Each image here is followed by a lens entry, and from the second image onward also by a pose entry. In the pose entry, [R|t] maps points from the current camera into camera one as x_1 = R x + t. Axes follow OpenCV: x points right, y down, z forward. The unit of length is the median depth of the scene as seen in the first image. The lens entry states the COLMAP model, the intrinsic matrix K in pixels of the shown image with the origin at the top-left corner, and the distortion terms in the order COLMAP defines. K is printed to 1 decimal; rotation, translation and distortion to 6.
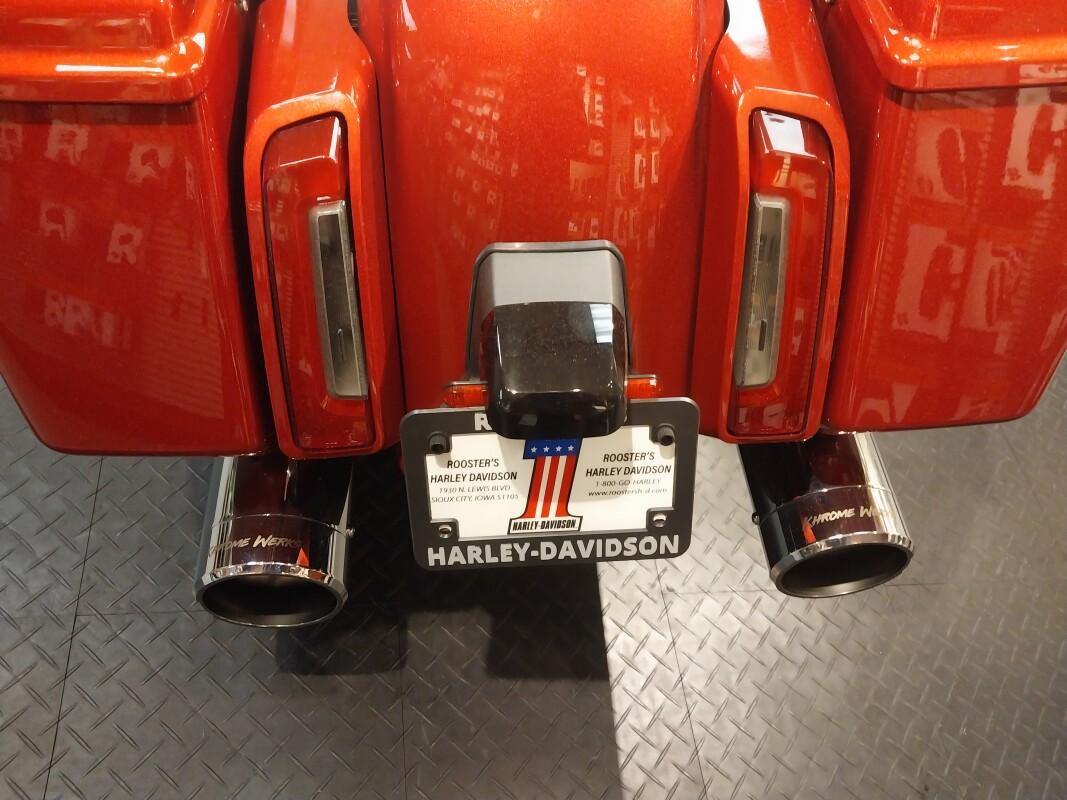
lens RADIAL K [[843.4, 0, 537.8], [0, 843.4, 397.6], [0, 0, 1]] dist [0.002529, -0.011513]
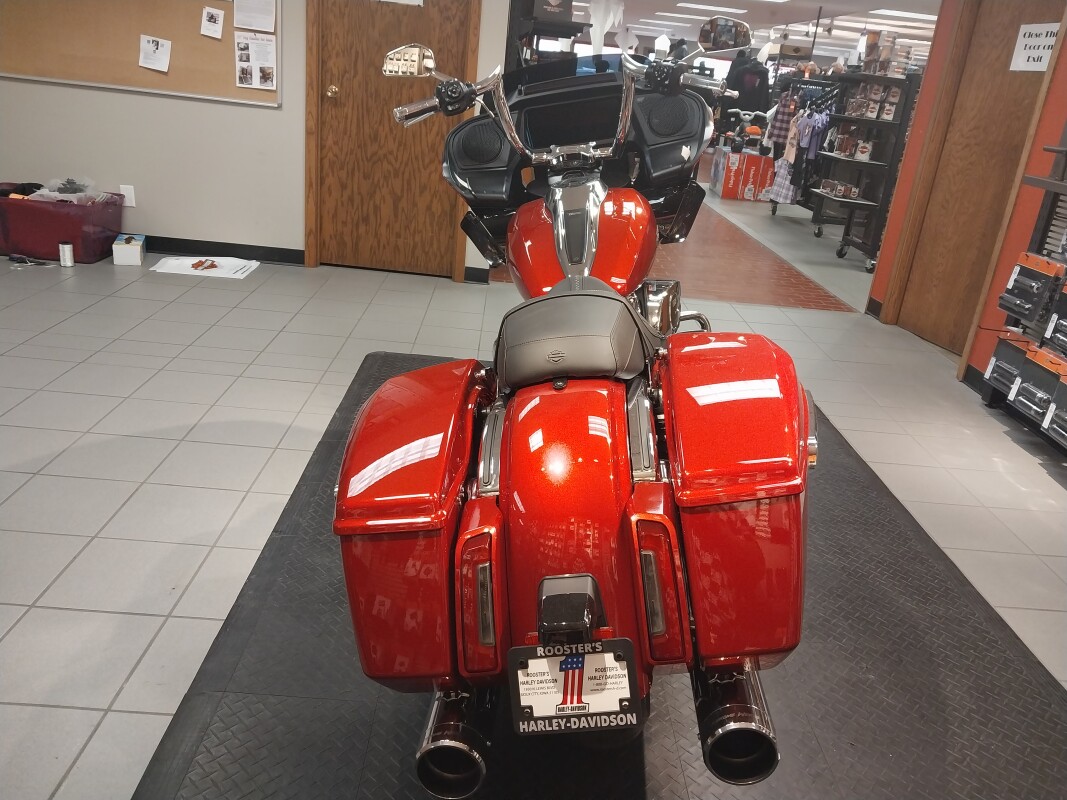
lens RADIAL K [[843.4, 0, 531.8], [0, 843.4, 394.8], [0, 0, 1]] dist [0.002529, -0.011513]
pose [[0.959779, -0.138195, -0.244391, 0.551495], [-0.046909, 0.779301, -0.624891, 0.885019], [0.276811, 0.611221, 0.741474, -1.126688]]
